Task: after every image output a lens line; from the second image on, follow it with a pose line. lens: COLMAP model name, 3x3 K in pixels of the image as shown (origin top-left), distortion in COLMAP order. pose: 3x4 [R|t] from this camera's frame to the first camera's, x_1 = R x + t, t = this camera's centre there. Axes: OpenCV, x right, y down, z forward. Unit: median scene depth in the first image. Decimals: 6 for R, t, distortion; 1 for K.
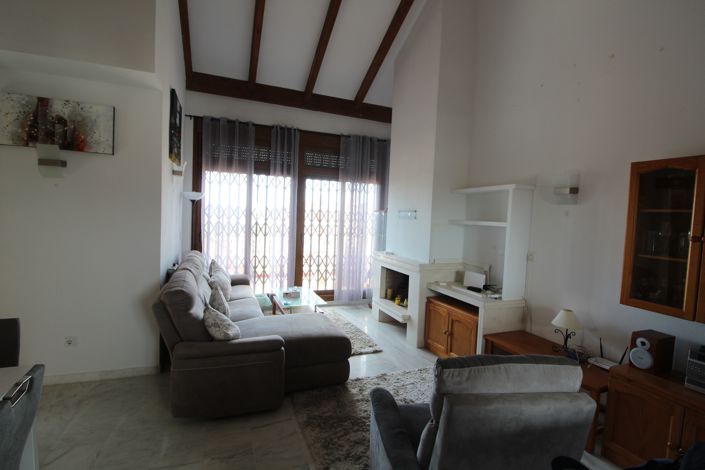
lens RADIAL K [[333.6, 0, 353.6], [0, 333.6, 234.0], [0, 0, 1]] dist [-0.008936, -0.004706]
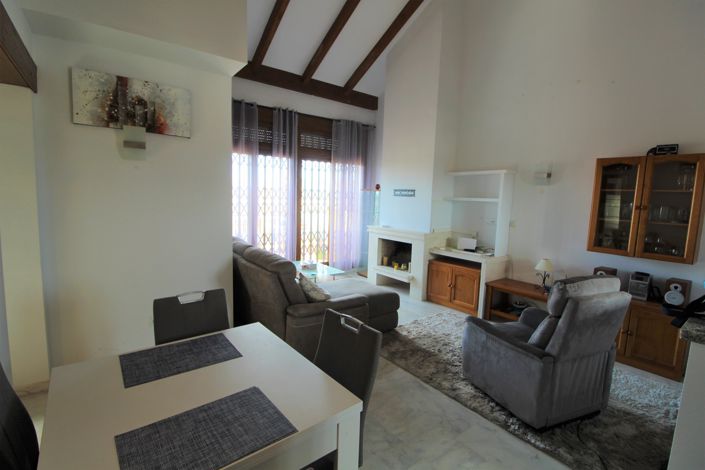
lens RADIAL K [[333.6, 0, 350.2], [0, 333.6, 234.8], [0, 0, 1]] dist [-0.008936, -0.004706]
pose [[0.962276, -0.043045, 0.268647, -0.460850], [0.023706, 0.996915, 0.074821, -0.004197], [-0.271039, -0.065630, 0.960328, -0.124739]]
